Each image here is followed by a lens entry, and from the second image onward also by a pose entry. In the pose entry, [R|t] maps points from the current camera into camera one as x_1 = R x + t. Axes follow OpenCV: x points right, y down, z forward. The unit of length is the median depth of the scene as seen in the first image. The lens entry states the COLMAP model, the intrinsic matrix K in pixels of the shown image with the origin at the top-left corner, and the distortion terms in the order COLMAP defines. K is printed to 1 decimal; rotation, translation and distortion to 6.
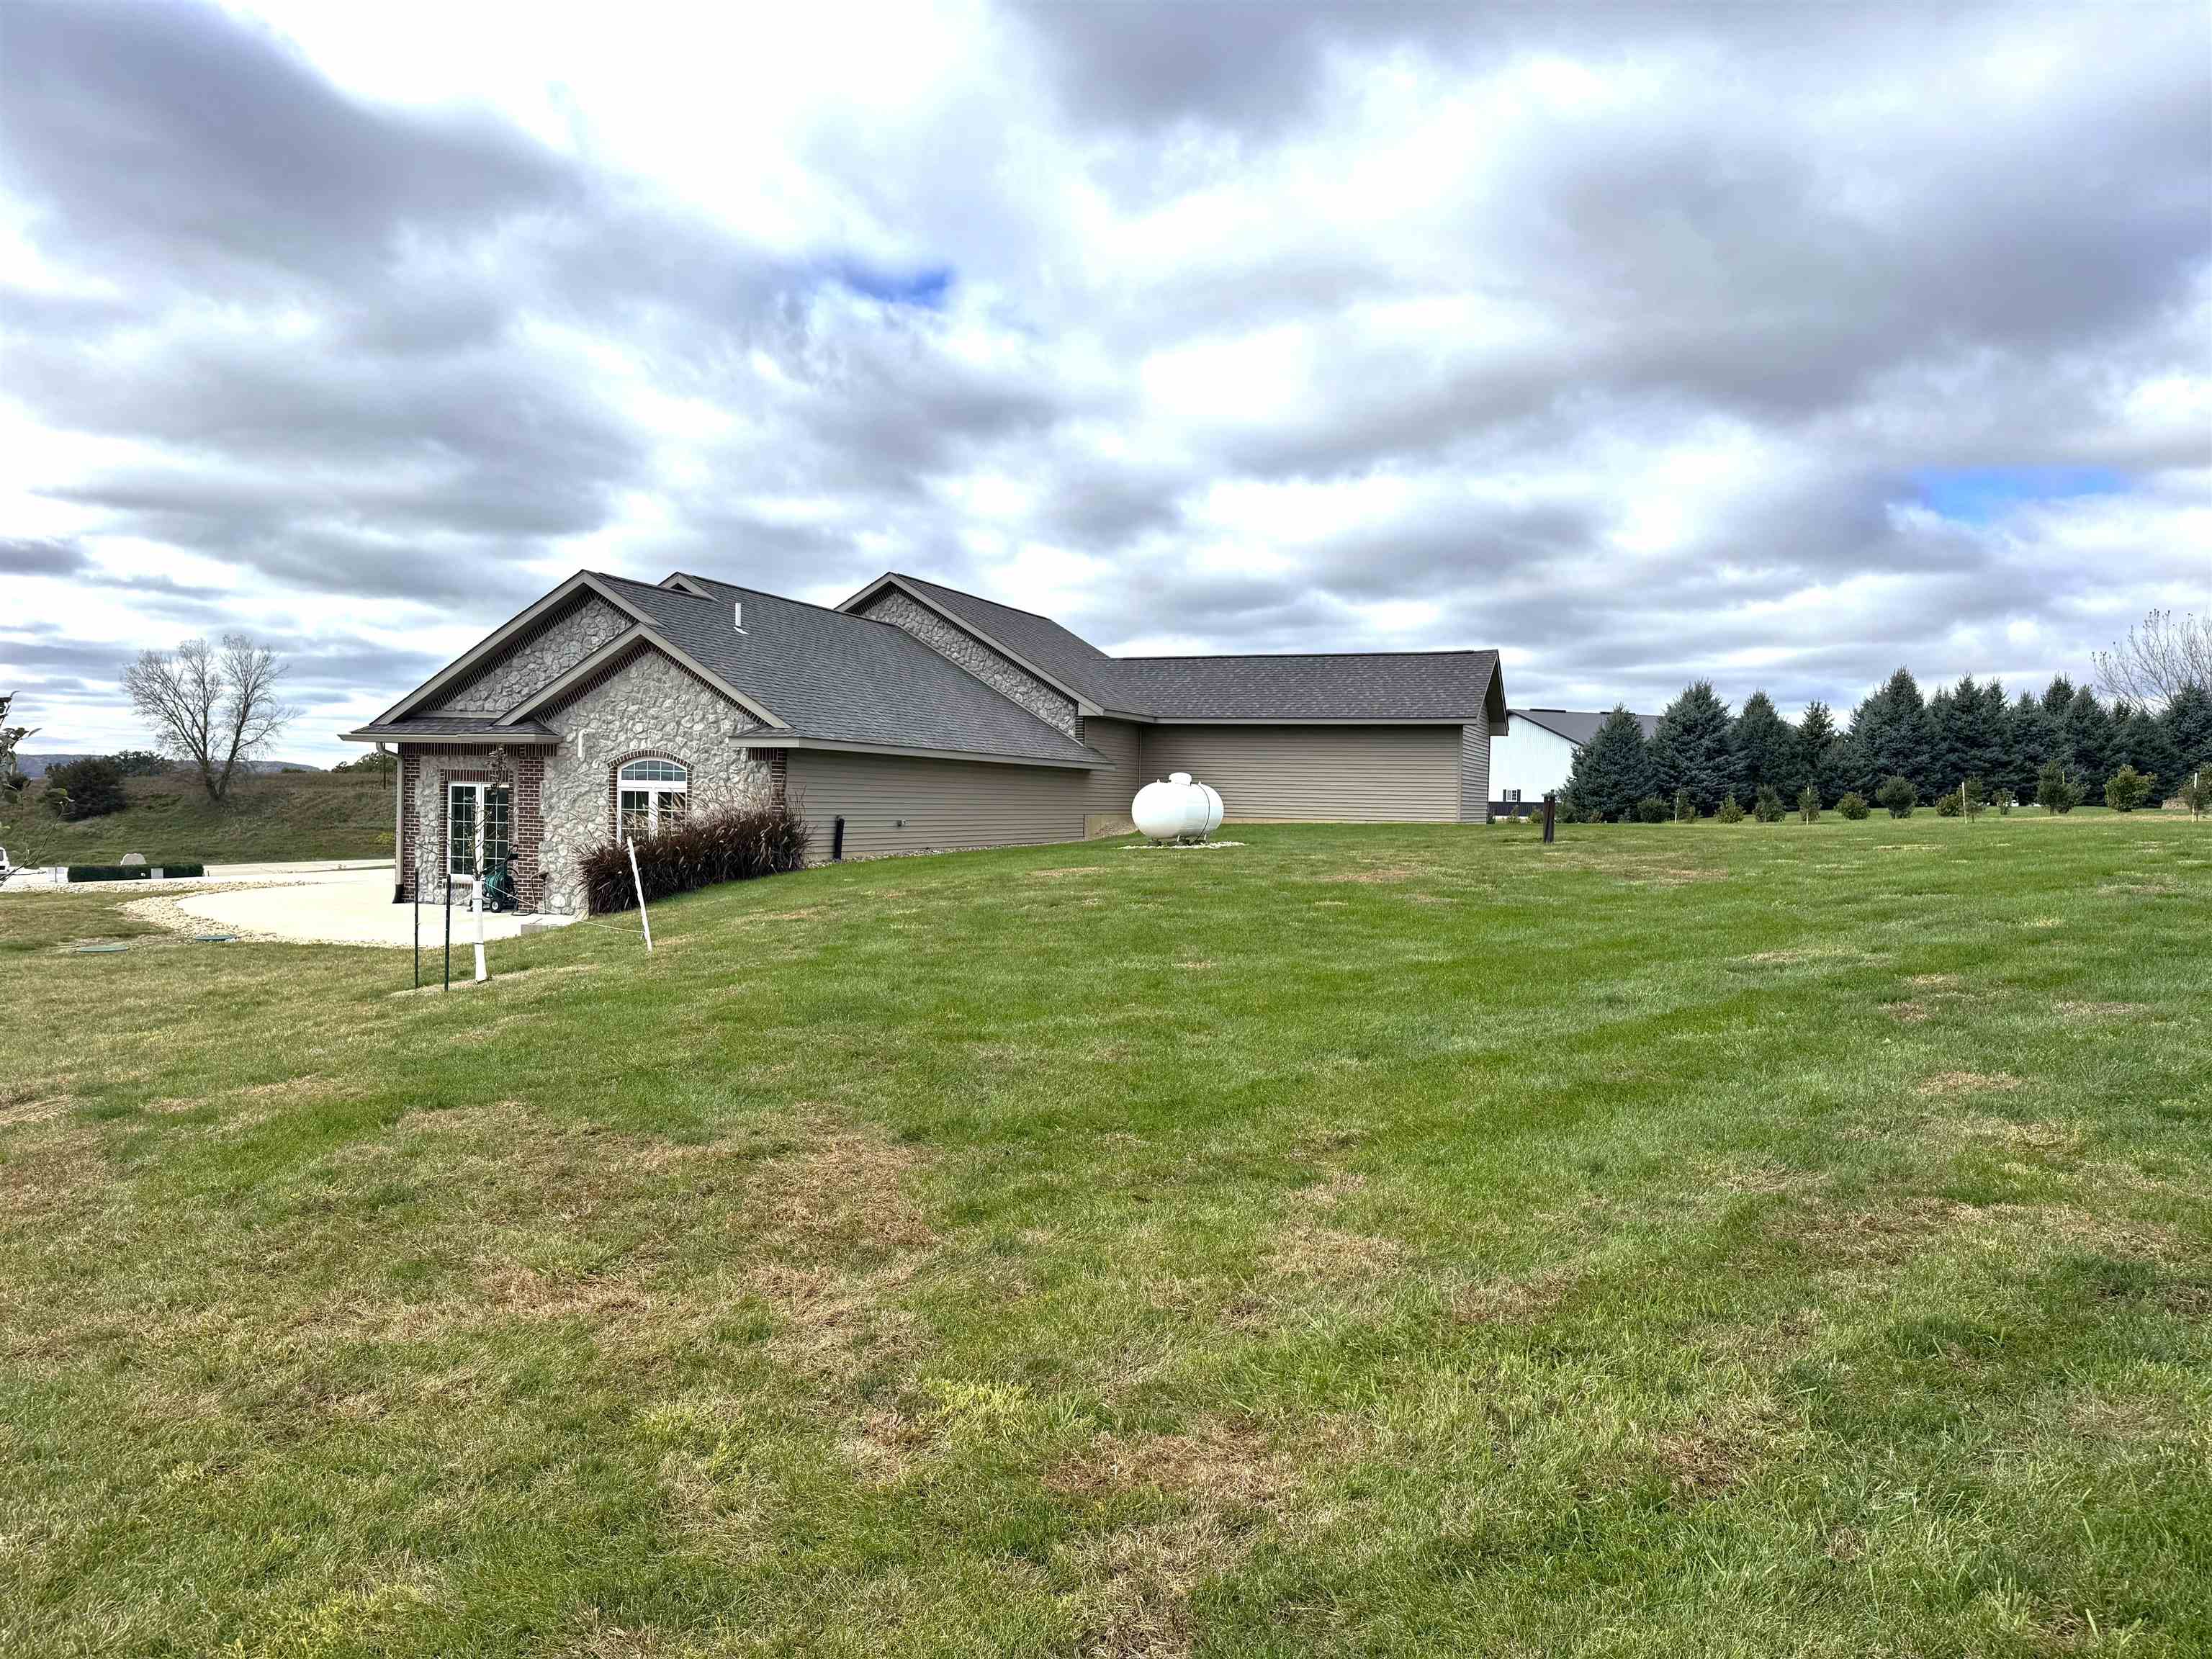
lens RADIAL K [[1651.4, 0, 1113.7], [0, 1651.4, 826.8], [0, 0, 1]] dist [0.053673, -0.053156]
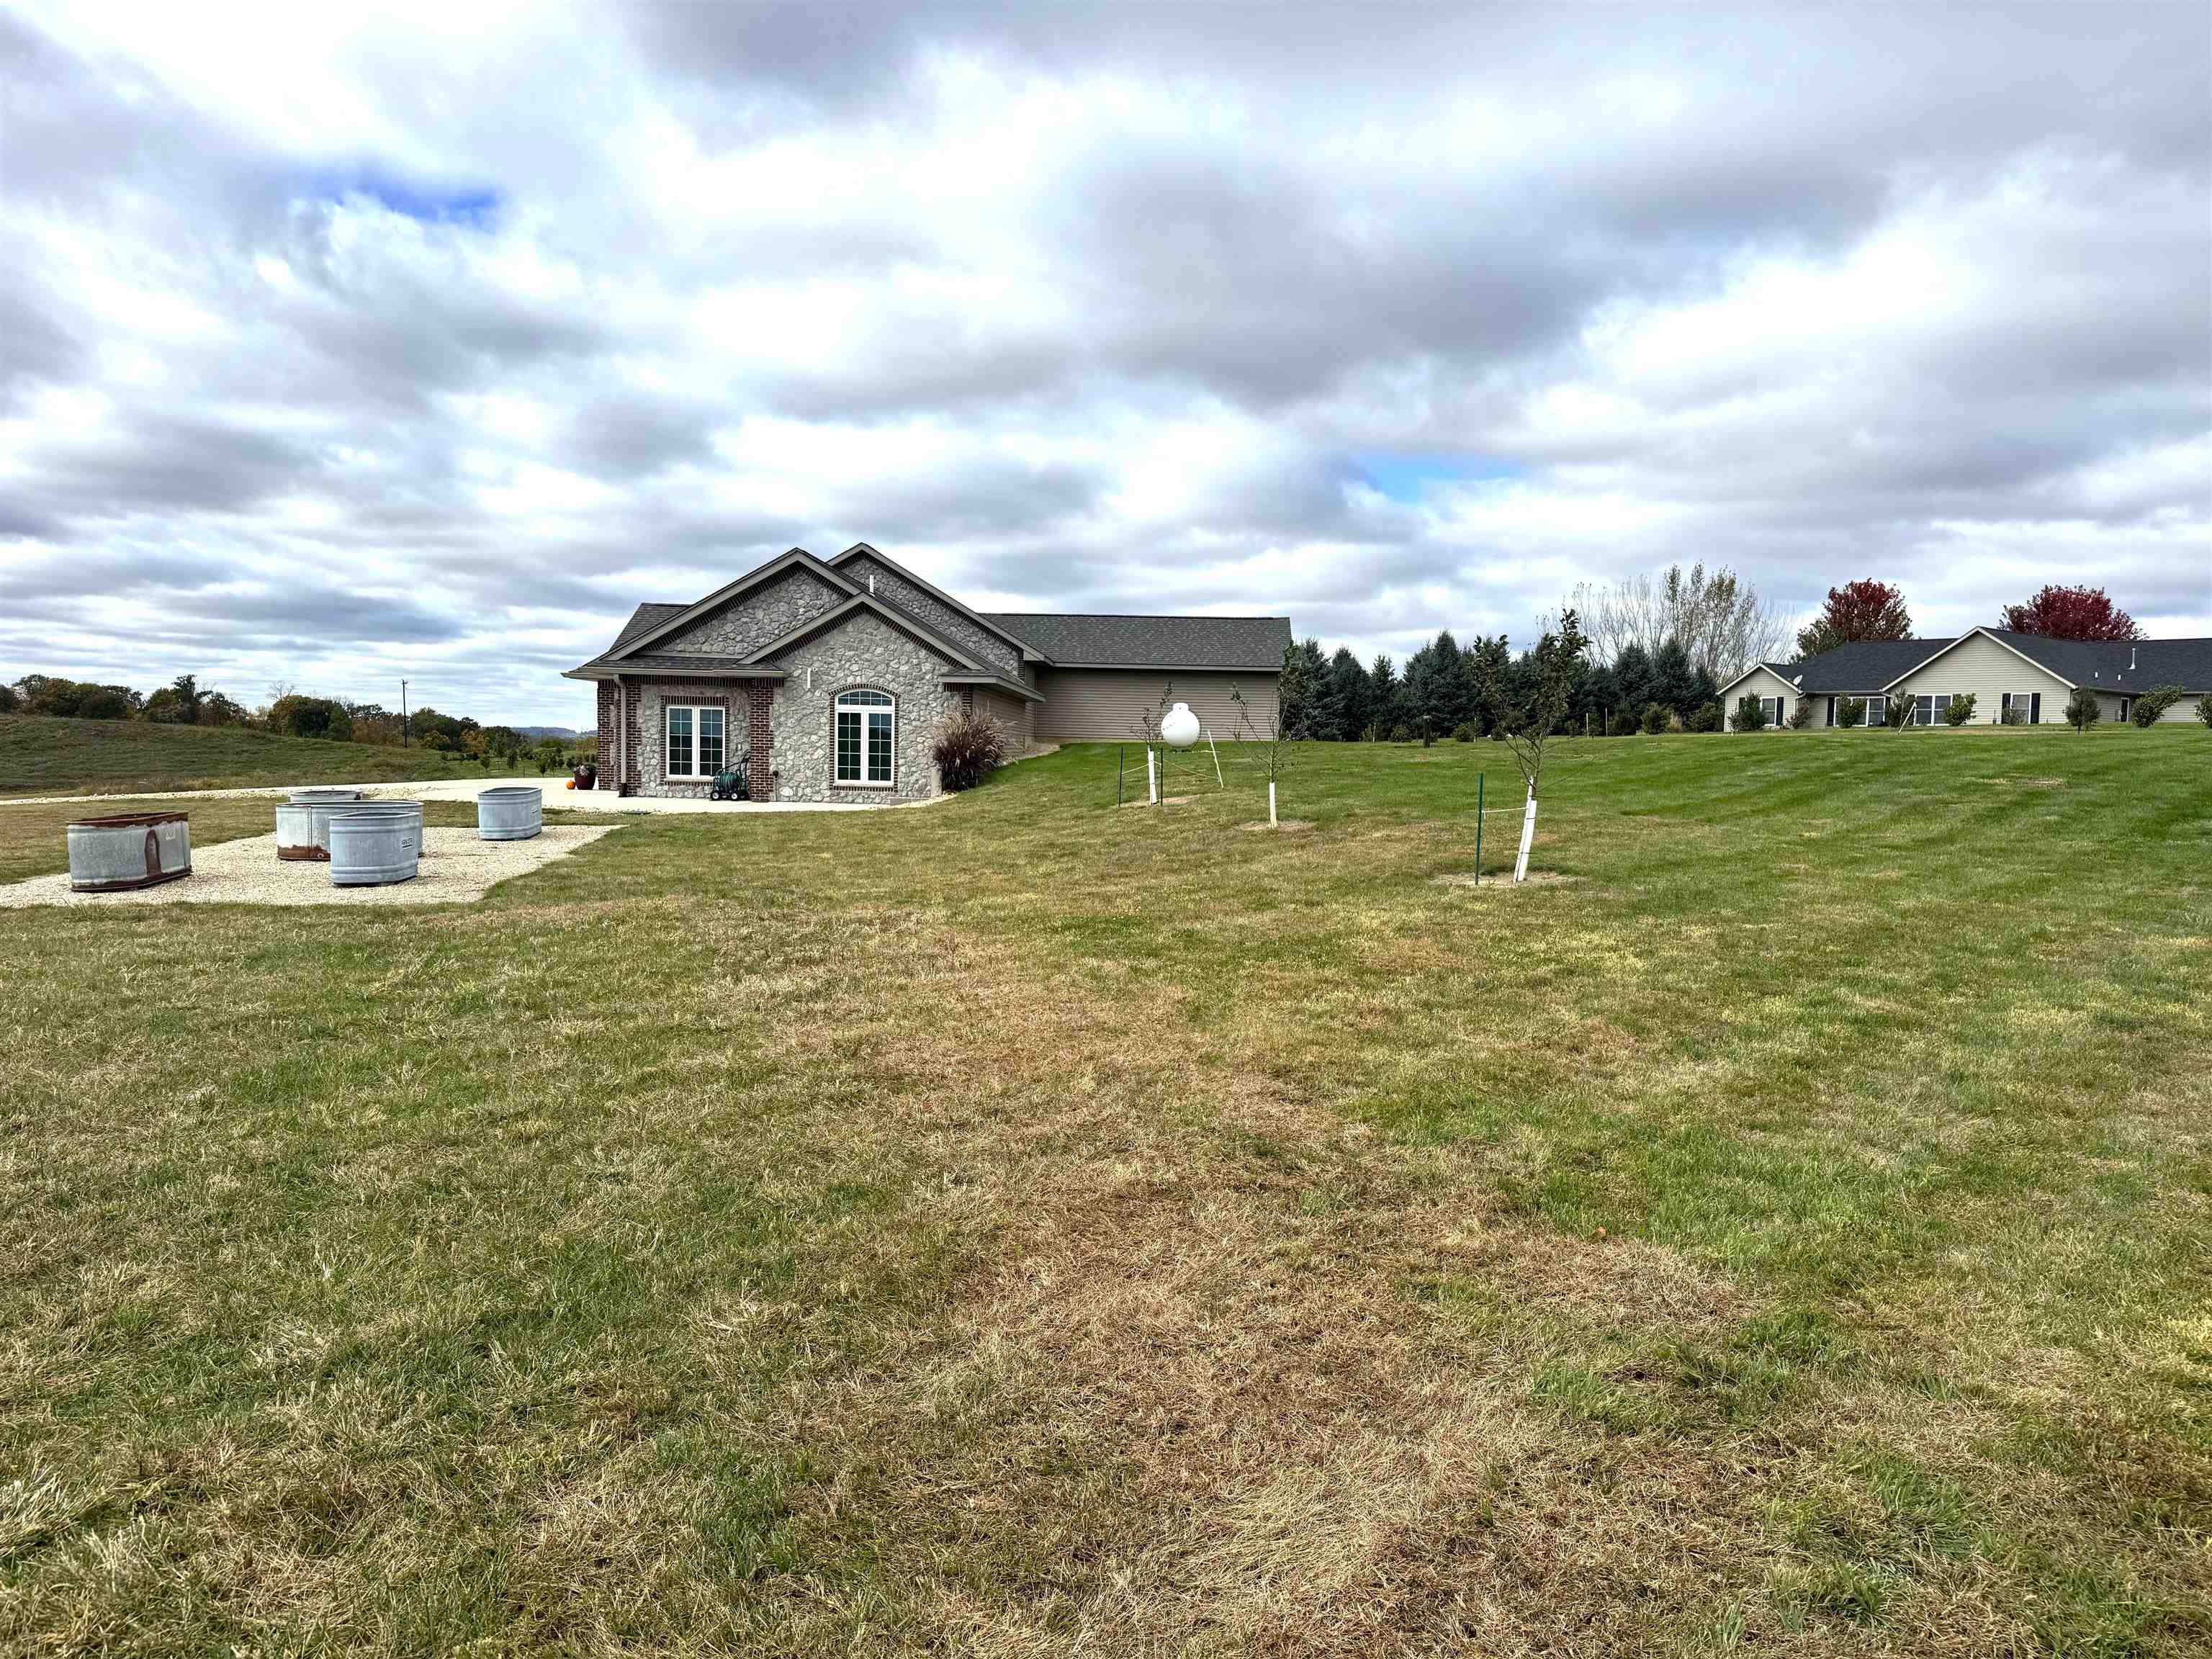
lens RADIAL K [[1651.4, 0, 1094.8], [0, 1651.4, 842.7], [0, 0, 1]] dist [0.053673, -0.053156]
pose [[0.947191, -0.018083, 0.320161, -0.198874], [0.003154, 0.998886, 0.047085, 0.008468], [-0.320656, -0.043589, 0.946192, -0.144082]]
